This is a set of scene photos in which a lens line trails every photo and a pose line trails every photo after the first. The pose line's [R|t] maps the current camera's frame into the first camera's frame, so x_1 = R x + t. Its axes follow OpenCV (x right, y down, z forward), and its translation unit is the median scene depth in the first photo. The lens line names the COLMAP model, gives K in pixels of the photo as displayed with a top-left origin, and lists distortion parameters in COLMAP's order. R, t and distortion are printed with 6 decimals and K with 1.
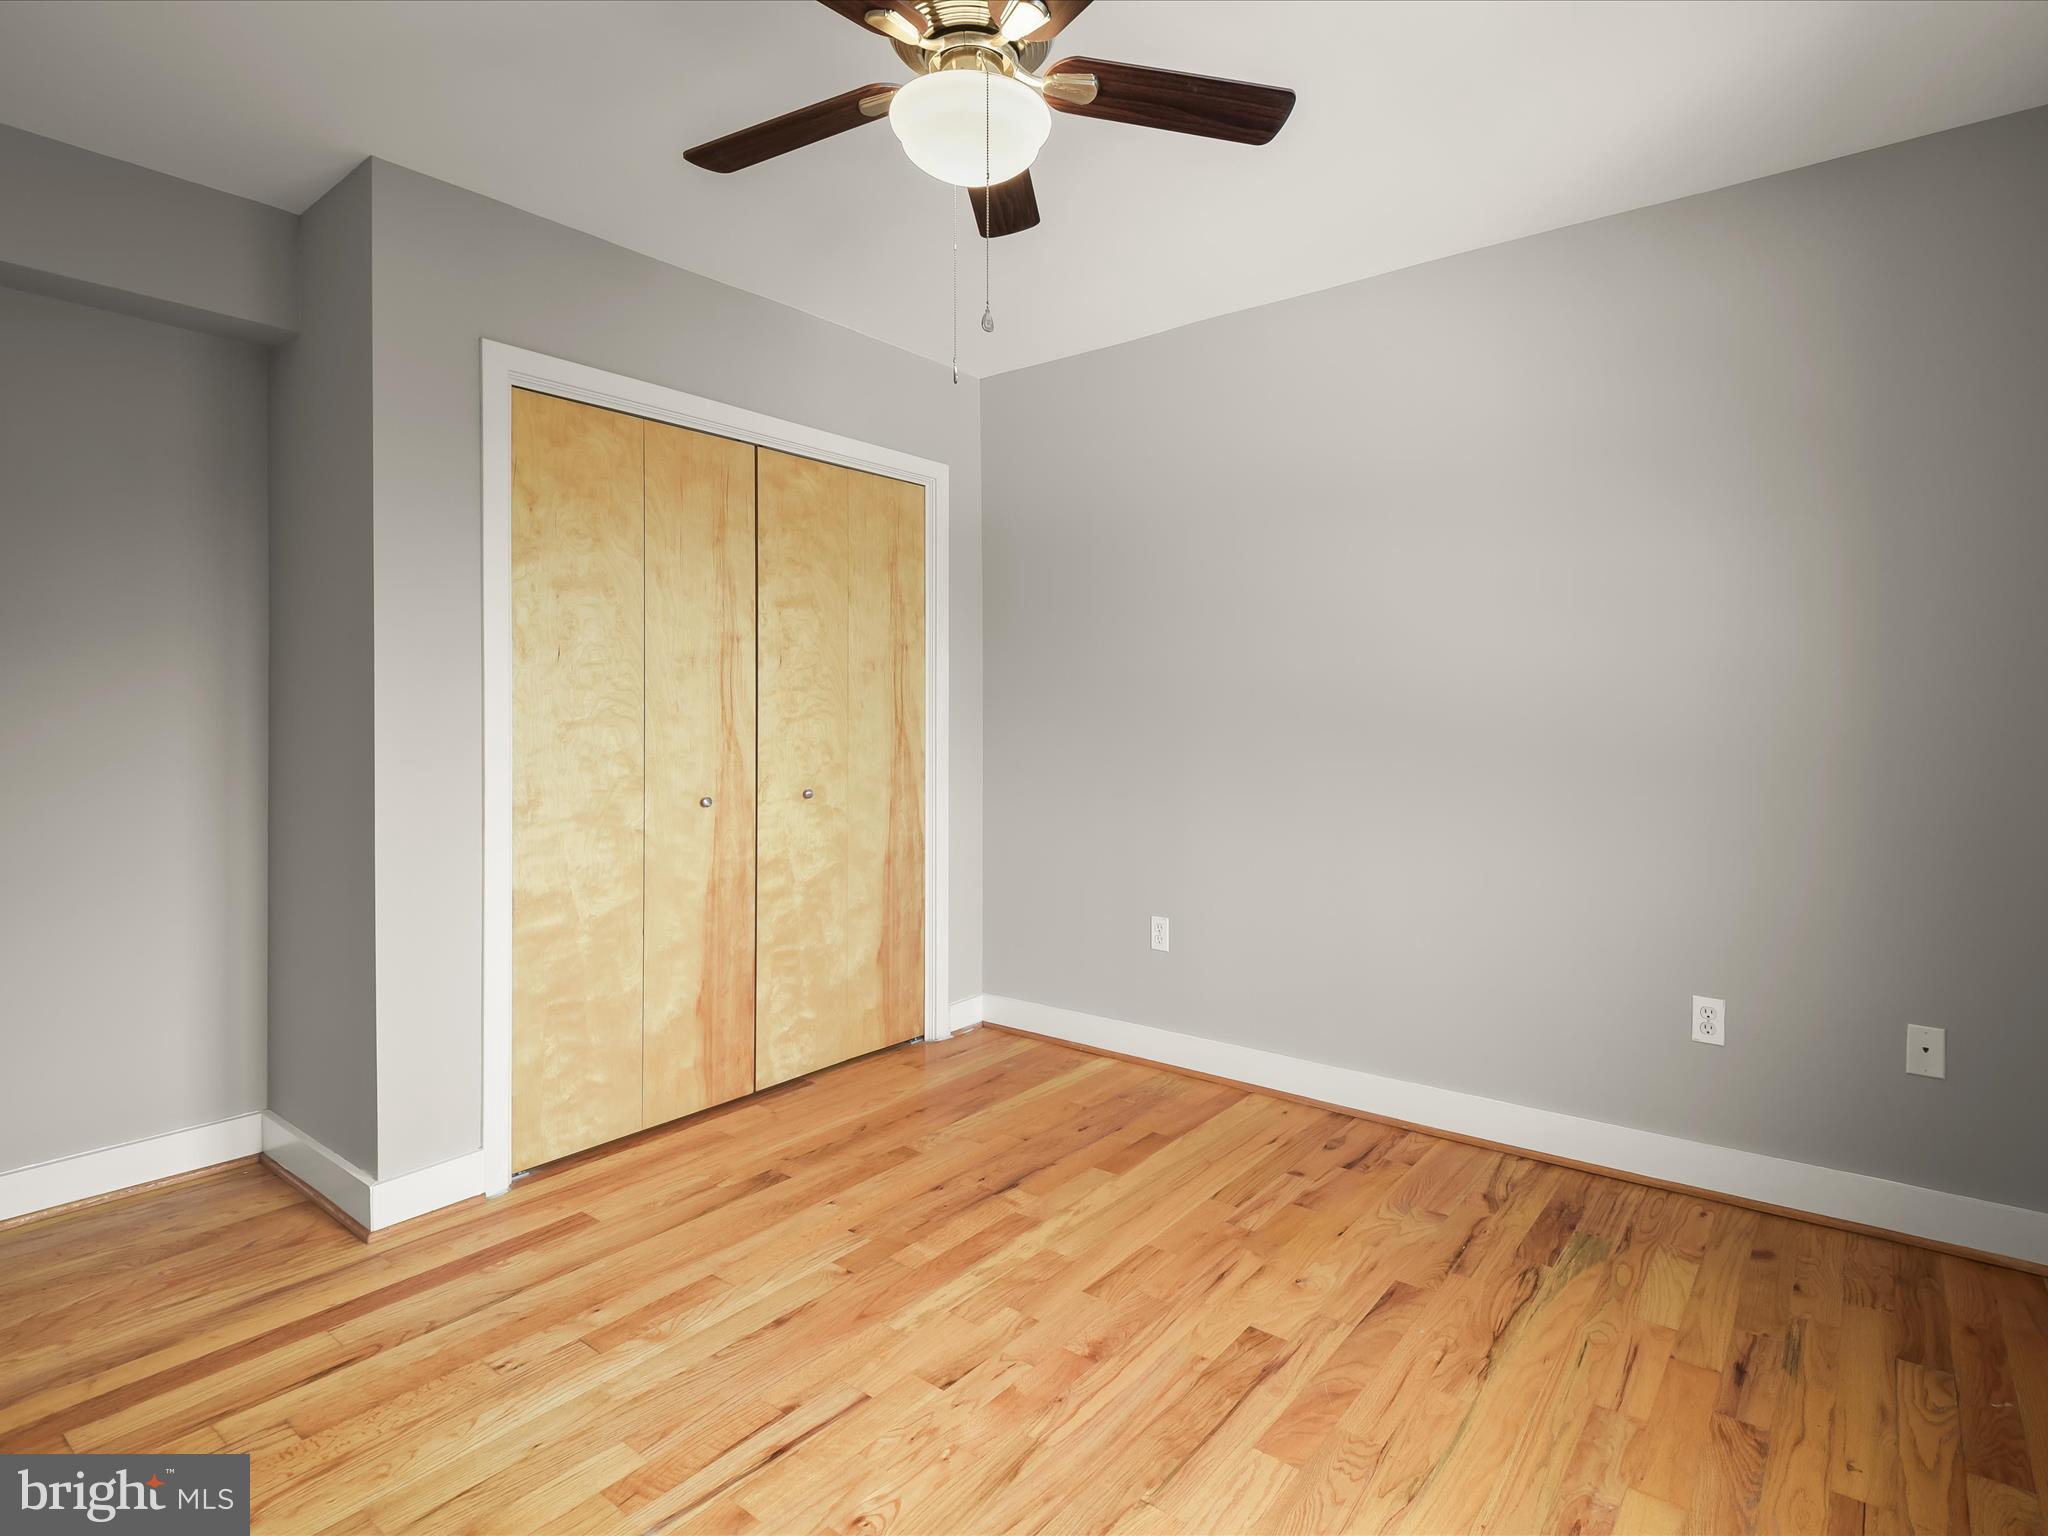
lens RADIAL K [[1077.3, 0, 1021.6], [0, 1077.3, 718.5], [0, 0, 1]] dist [0.045320, -0.023038]
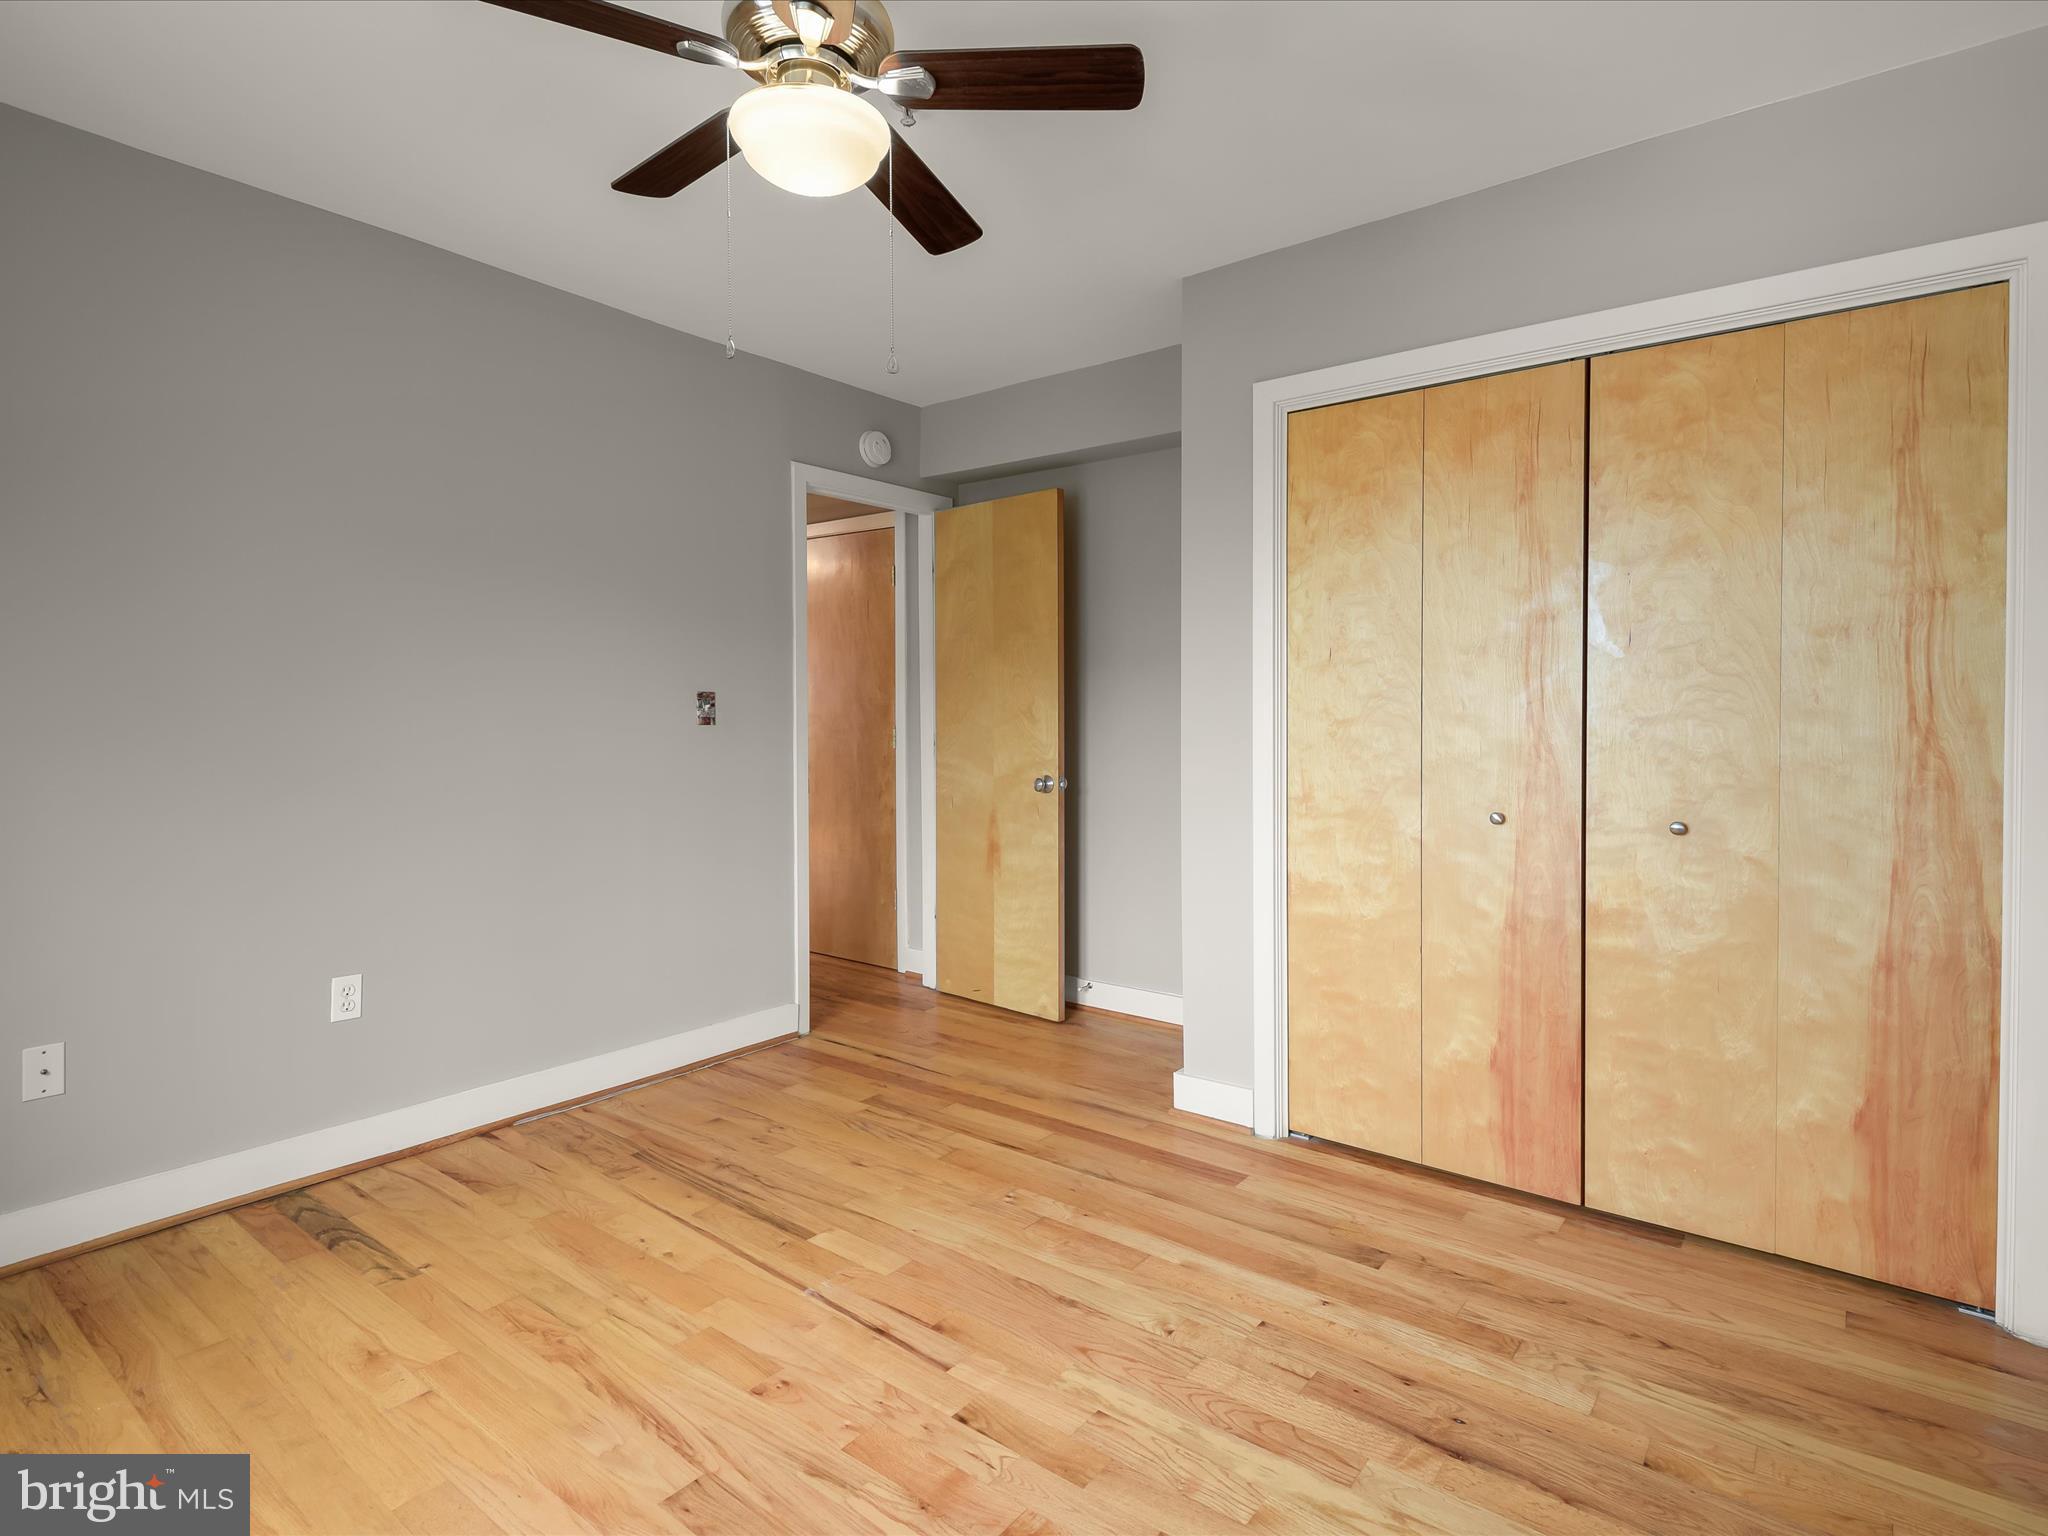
lens RADIAL K [[1065.5, 0, 1049.9], [0, 1065.5, 727.1], [0, 0, 1]] dist [0.035497, -0.022873]
pose [[0.024410, 0.021423, -0.999472, 0.523758], [0.002716, 0.999765, 0.021495, -0.011926], [0.999698, -0.003239, 0.024347, 0.636122]]
